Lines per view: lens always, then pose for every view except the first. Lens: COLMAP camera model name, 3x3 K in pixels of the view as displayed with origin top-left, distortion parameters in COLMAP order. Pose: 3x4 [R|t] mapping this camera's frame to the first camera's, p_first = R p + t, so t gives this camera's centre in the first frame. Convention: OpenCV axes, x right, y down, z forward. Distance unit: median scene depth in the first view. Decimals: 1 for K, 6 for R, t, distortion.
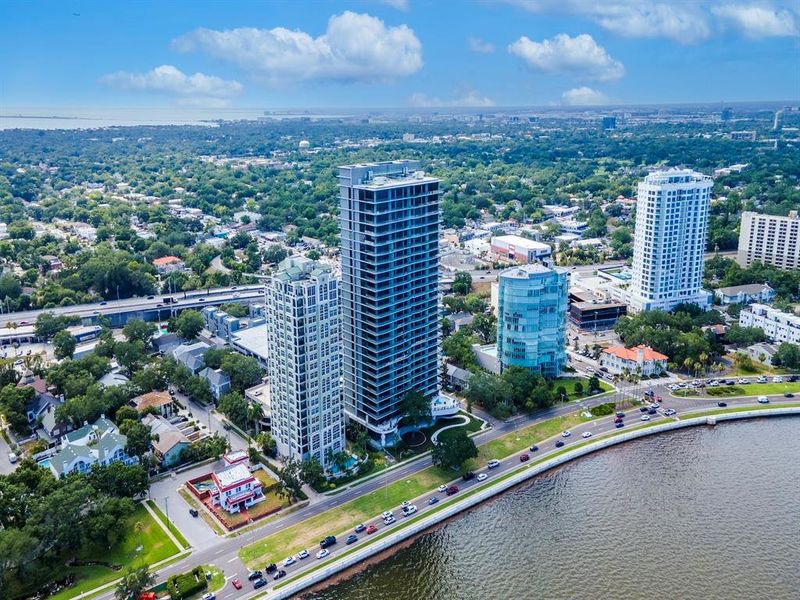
lens RADIAL K [[606.3, 0, 398.2], [0, 606.3, 230.4], [0, 0, 1]] dist [0.048524, 0.006698]
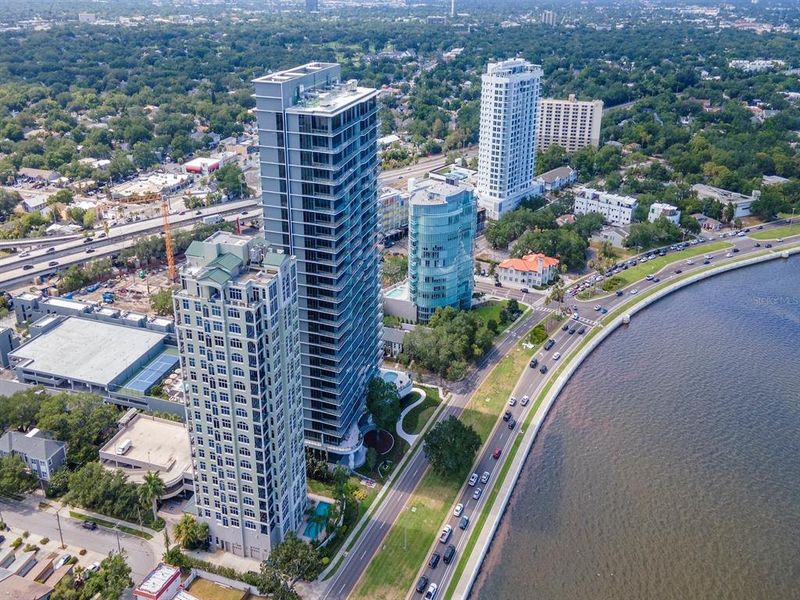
lens RADIAL K [[598.0, 0, 402.4], [0, 598.0, 212.1], [0, 0, 1]] dist [0.058364, 0.016407]
pose [[0.870820, -0.154447, 0.466711, -0.223029], [0.079082, 0.981013, 0.177085, -0.061284], [-0.485200, -0.117301, 0.866500, 0.315014]]
